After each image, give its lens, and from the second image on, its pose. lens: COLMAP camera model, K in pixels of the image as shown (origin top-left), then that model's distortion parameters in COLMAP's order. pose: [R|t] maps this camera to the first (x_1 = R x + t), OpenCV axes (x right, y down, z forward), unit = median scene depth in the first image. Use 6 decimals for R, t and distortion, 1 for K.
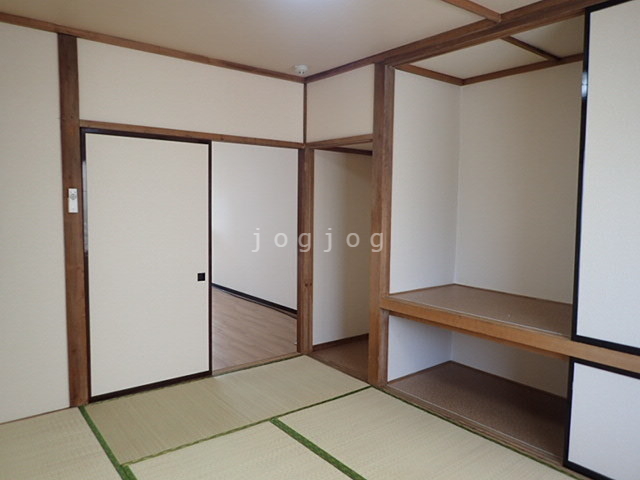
lens RADIAL K [[472.0, 0, 322.1], [0, 472.0, 241.4], [0, 0, 1]] dist [0.002149, -0.003082]
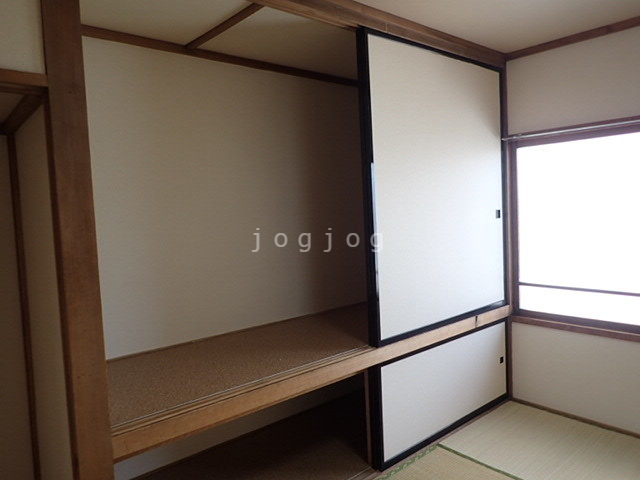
lens RADIAL K [[472.0, 0, 321.1], [0, 472.0, 234.9], [0, 0, 1]] dist [0.002149, -0.003082]
pose [[-0.042851, -0.063753, 0.997045, -0.422994], [0.121227, 0.990256, 0.068529, -0.105521], [-0.991700, 0.123805, -0.034705, 0.992052]]
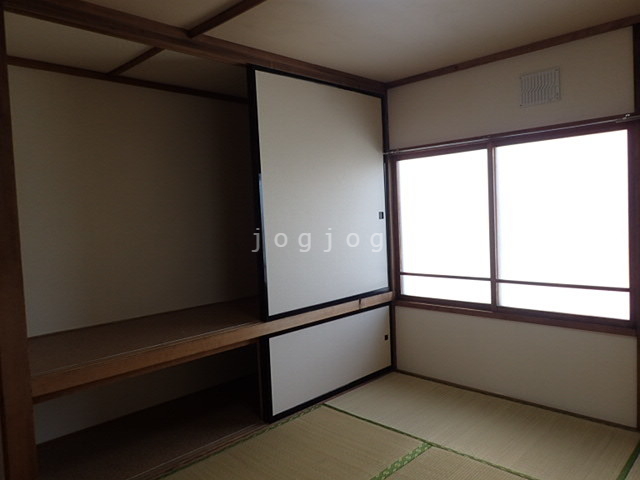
lens RADIAL K [[472.0, 0, 322.2], [0, 472.0, 235.7], [0, 0, 1]] dist [0.002149, -0.003082]
pose [[-0.122625, -0.049942, 0.991196, -0.653497], [0.120998, 0.990530, 0.064878, -0.075568], [-0.985050, 0.127888, -0.115421, 0.851077]]
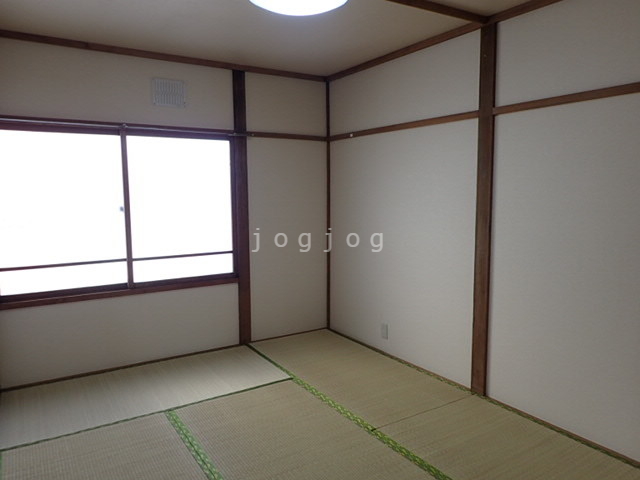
lens RADIAL K [[472.0, 0, 317.9], [0, 472.0, 237.1], [0, 0, 1]] dist [0.002149, -0.003082]
pose [[-0.994677, -0.013540, 0.102145, -0.146994], [0.005087, 0.983667, 0.179927, -0.125125], [-0.102913, 0.179489, -0.978362, 1.518557]]
